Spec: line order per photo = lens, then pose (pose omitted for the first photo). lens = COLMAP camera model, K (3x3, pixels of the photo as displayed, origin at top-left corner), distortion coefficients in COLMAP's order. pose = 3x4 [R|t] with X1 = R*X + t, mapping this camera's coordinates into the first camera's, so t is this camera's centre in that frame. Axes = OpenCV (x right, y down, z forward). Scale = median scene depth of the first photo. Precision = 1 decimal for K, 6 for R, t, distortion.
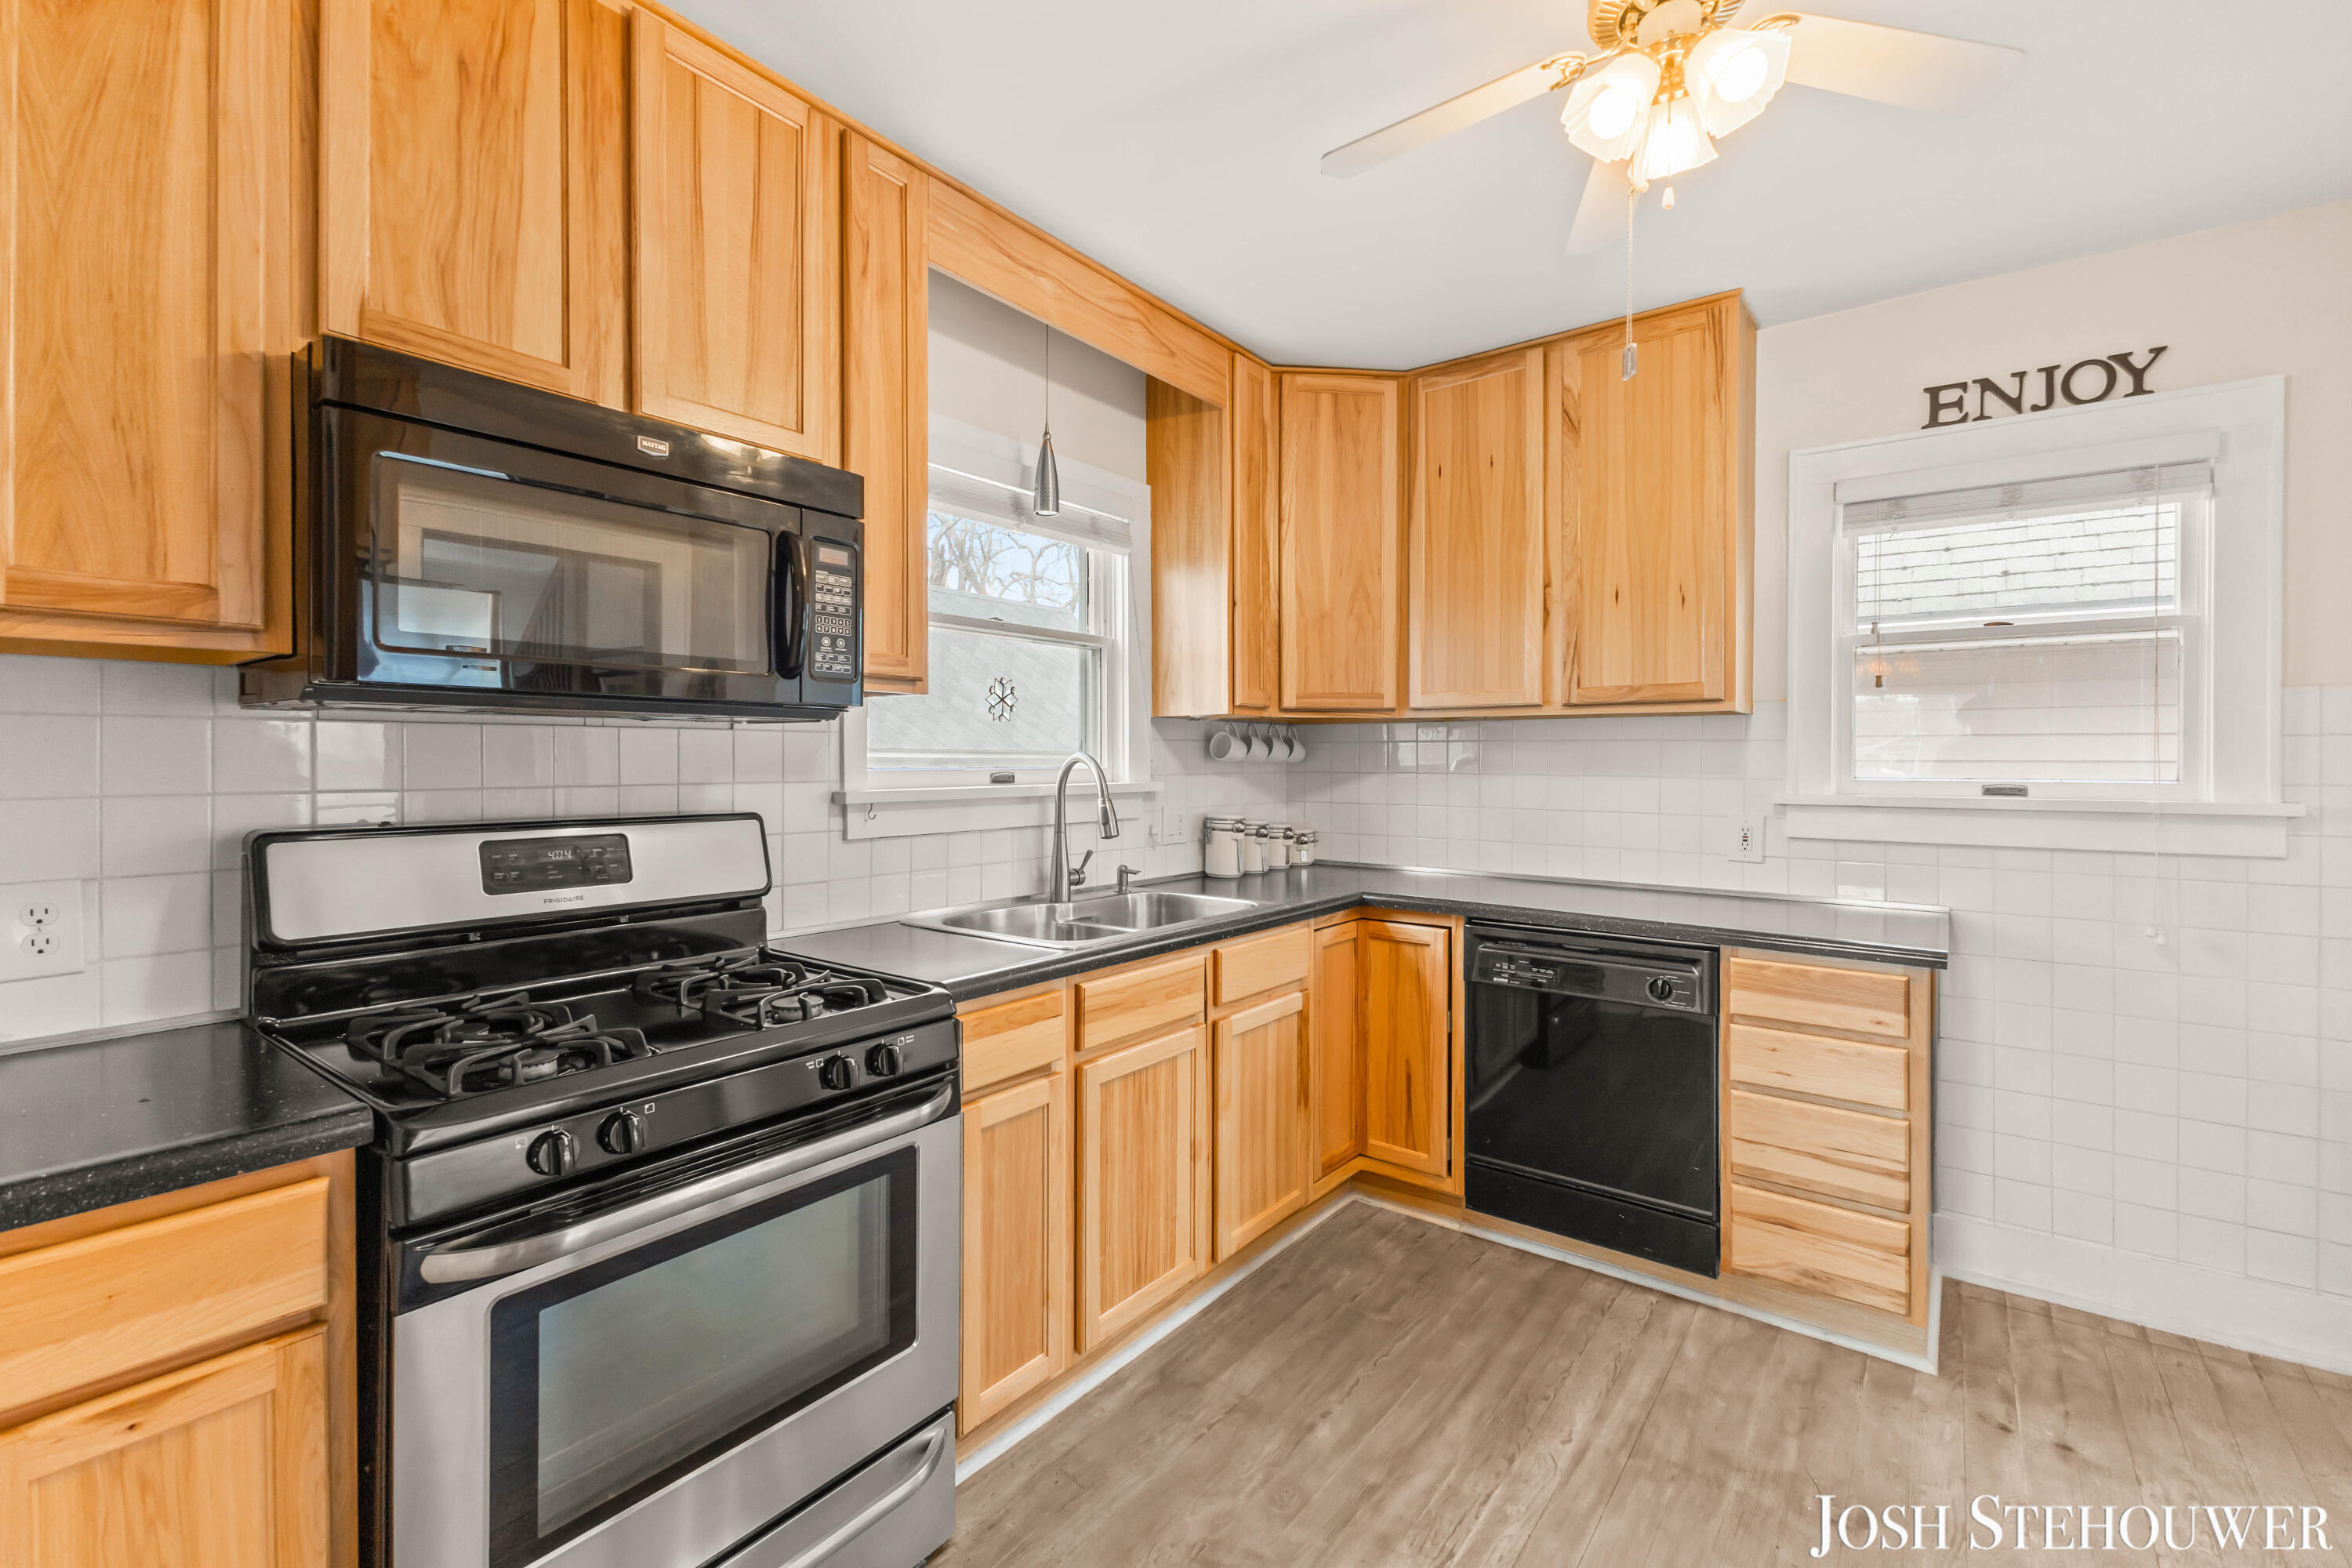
lens RADIAL K [[1013.1, 0, 1174.9], [0, 1013.1, 760.0], [0, 0, 1]] dist [0.002215, -0.000061]
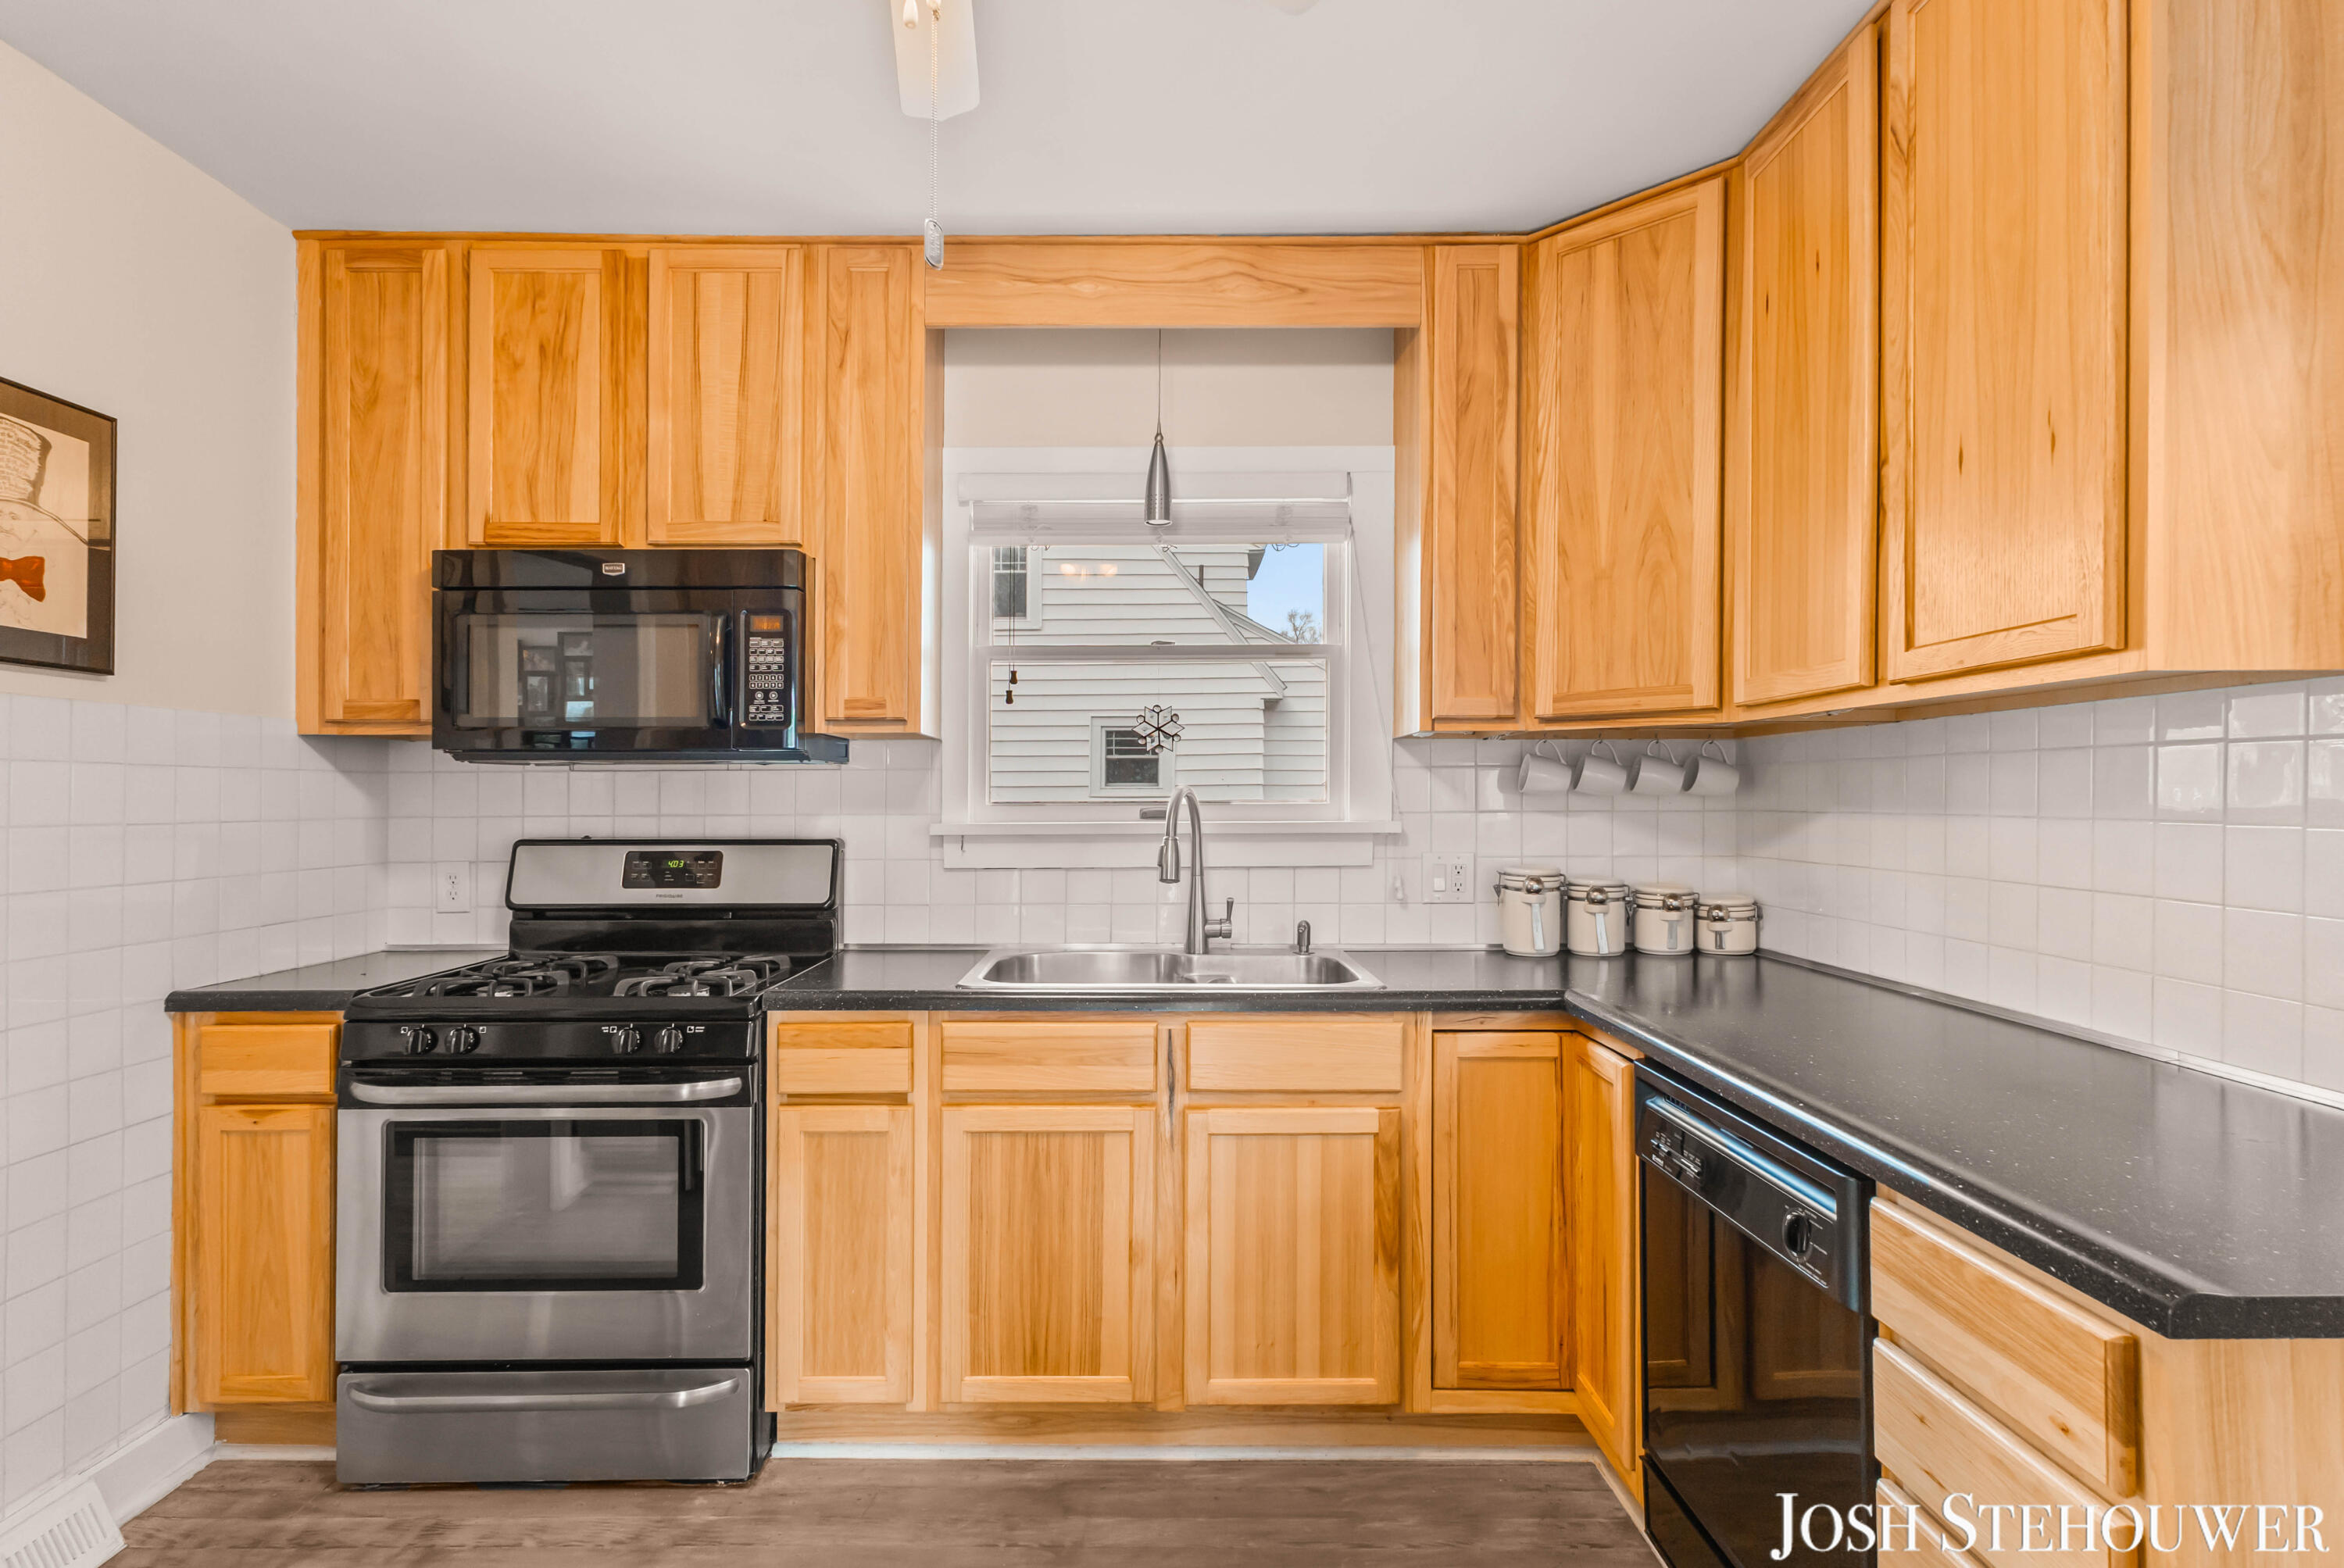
lens RADIAL K [[1178.2, 0, 1172.0], [0, 1178.2, 784.0], [0, 0, 1]] dist [0.001646, 0.000619]
pose [[0.608575, -0.012353, -0.793400, 0.999969], [0.003876, 0.999913, -0.012596, 0.006636], [0.793487, 0.004590, 0.608570, 0.511050]]
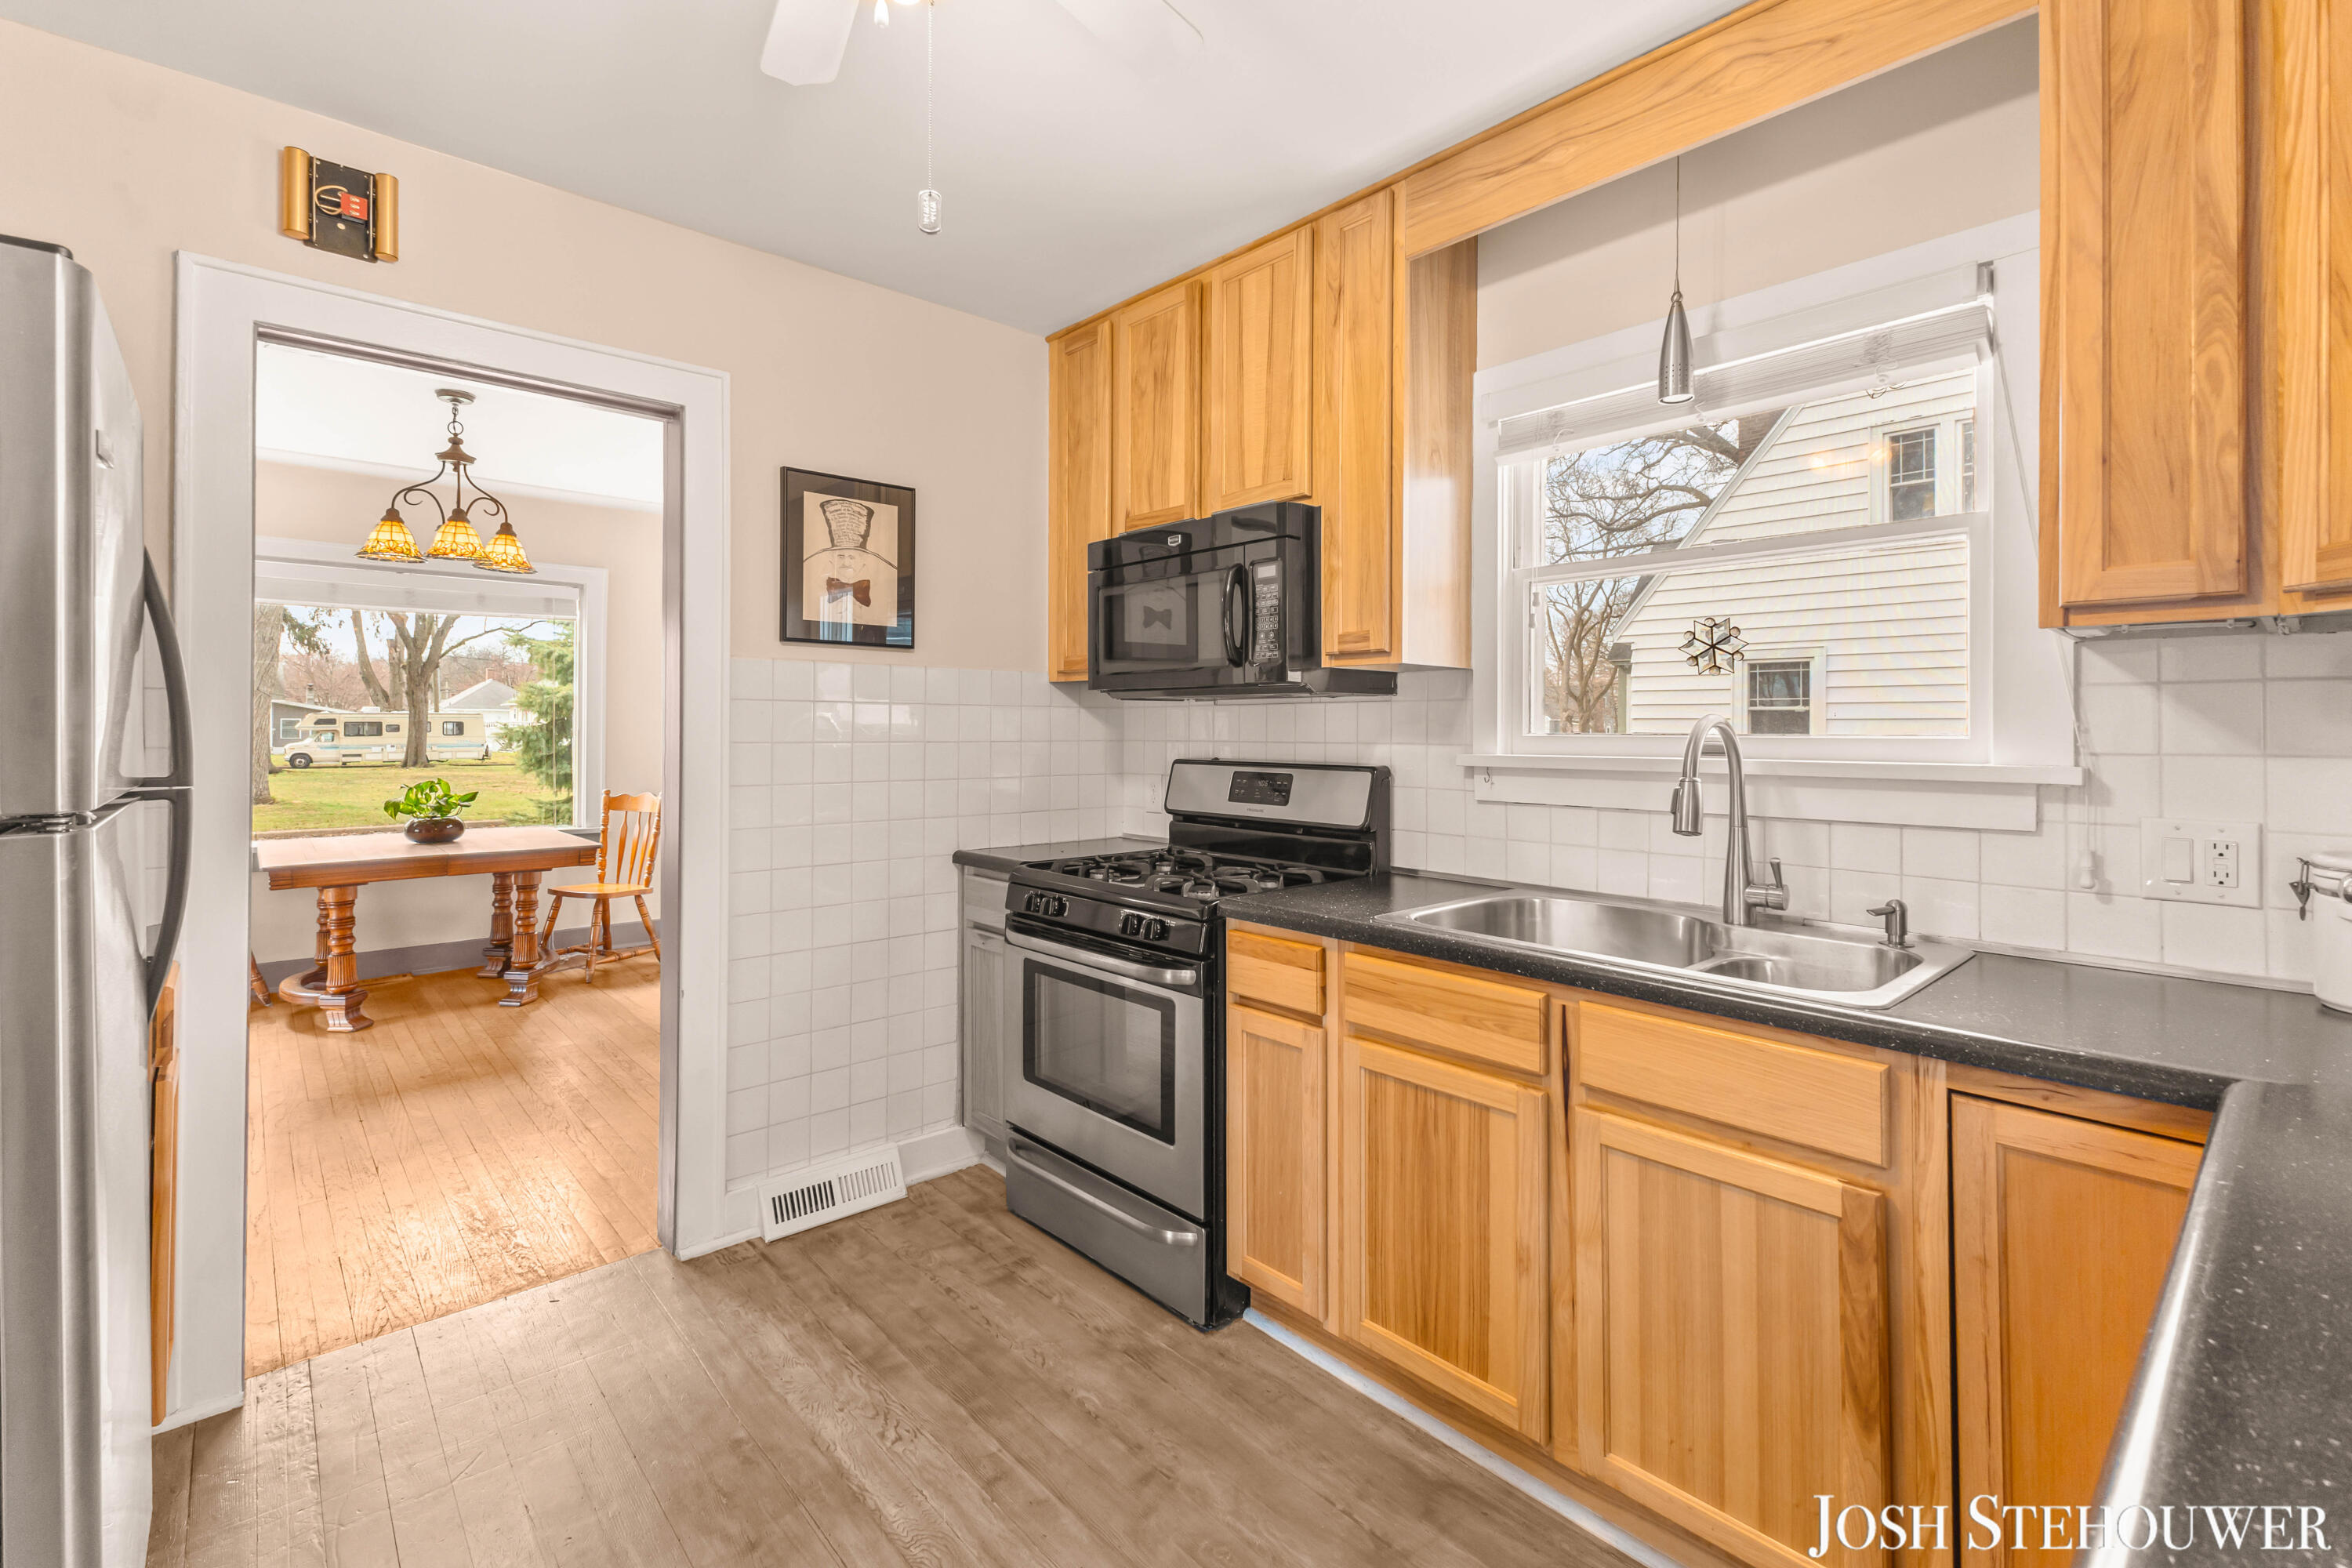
lens RADIAL K [[1039.1, 0, 1178.3], [0, 1039.1, 709.6], [0, 0, 1]] dist [-0.000785, -0.000225]
pose [[-0.182523, -0.019757, -0.983003, 0.977376], [-0.002980, 0.999805, -0.019542, 0.007460], [0.983197, -0.000637, -0.182546, 1.081074]]
